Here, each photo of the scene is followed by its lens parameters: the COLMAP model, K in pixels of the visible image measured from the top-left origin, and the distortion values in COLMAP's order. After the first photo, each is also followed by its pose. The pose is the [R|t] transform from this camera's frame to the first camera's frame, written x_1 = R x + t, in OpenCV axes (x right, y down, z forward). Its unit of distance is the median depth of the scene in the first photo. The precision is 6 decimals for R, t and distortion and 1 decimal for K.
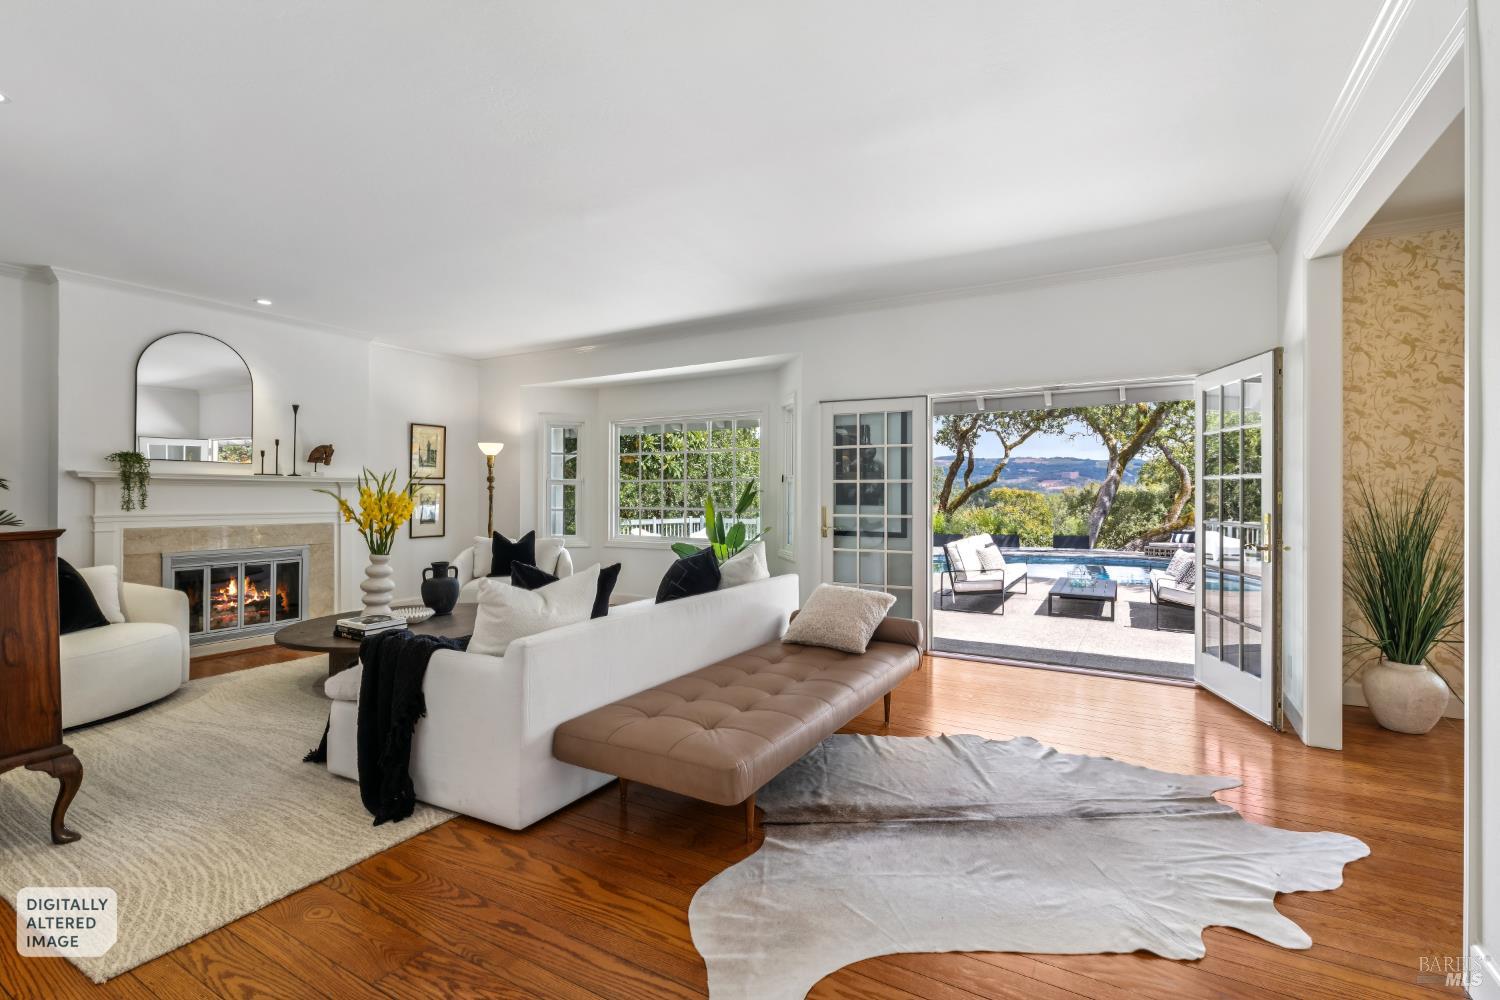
lens RADIAL K [[675.9, 0, 753.7], [0, 675.9, 494.9], [0, 0, 1]] dist [0.000799, 0.001140]
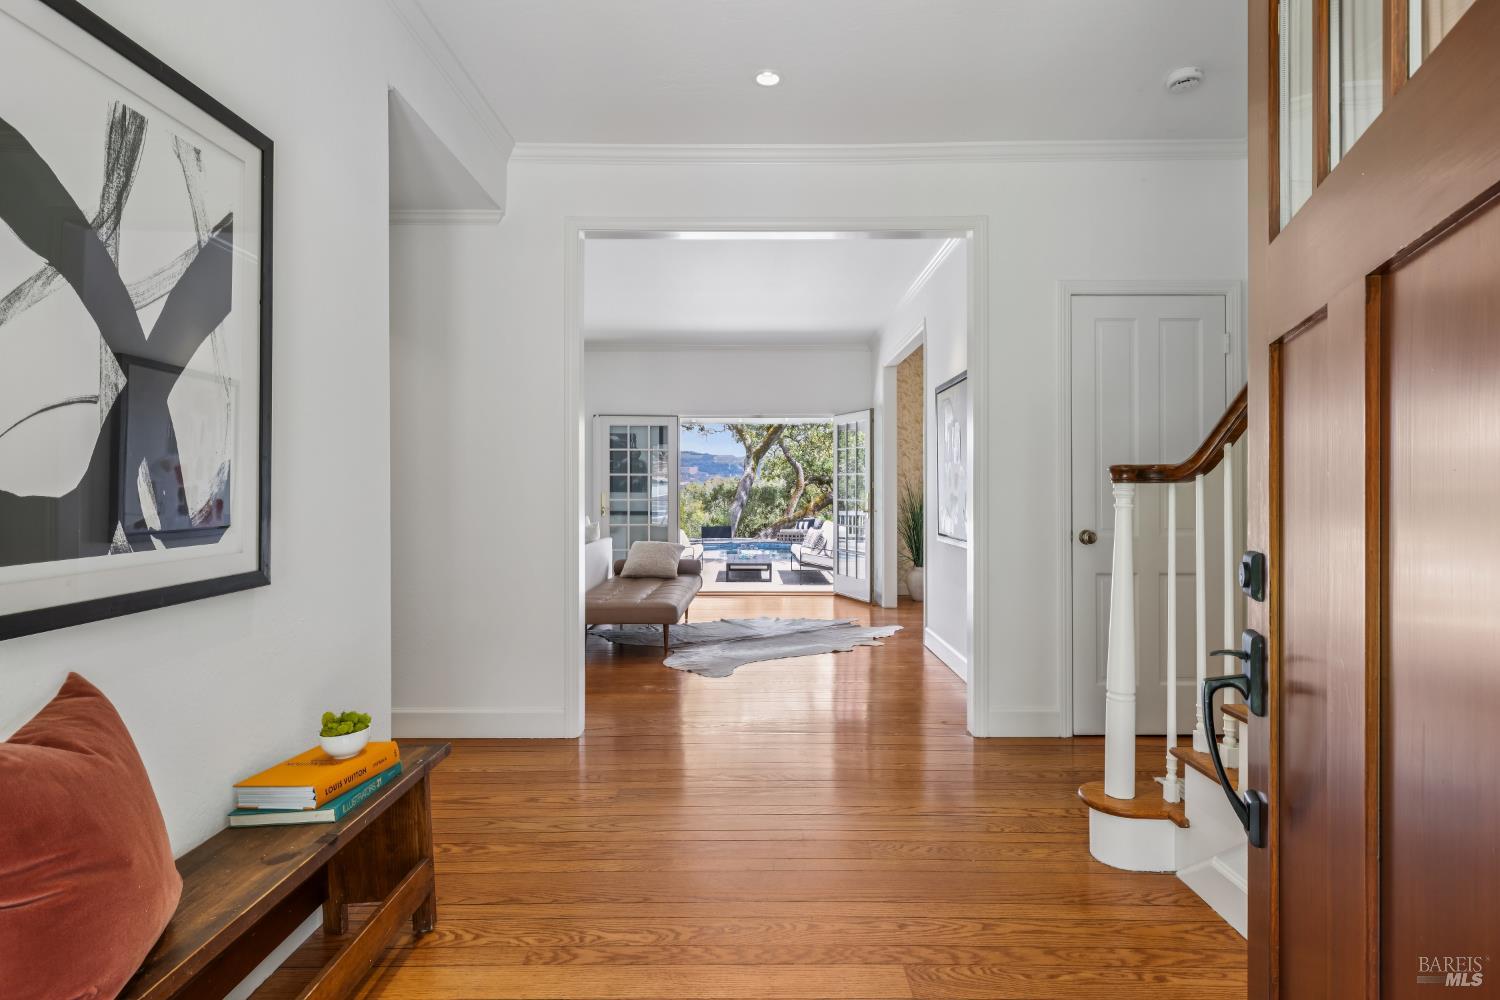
lens RADIAL K [[804.1, 0, 755.6], [0, 804.1, 494.2], [0, 0, 1]] dist [0.006664, -0.001831]
pose [[0.866183, -0.003444, 0.499716, -0.327271], [0.002012, 0.999992, 0.003405, 0.010730], [-0.499723, -0.001944, 0.866183, -0.407980]]
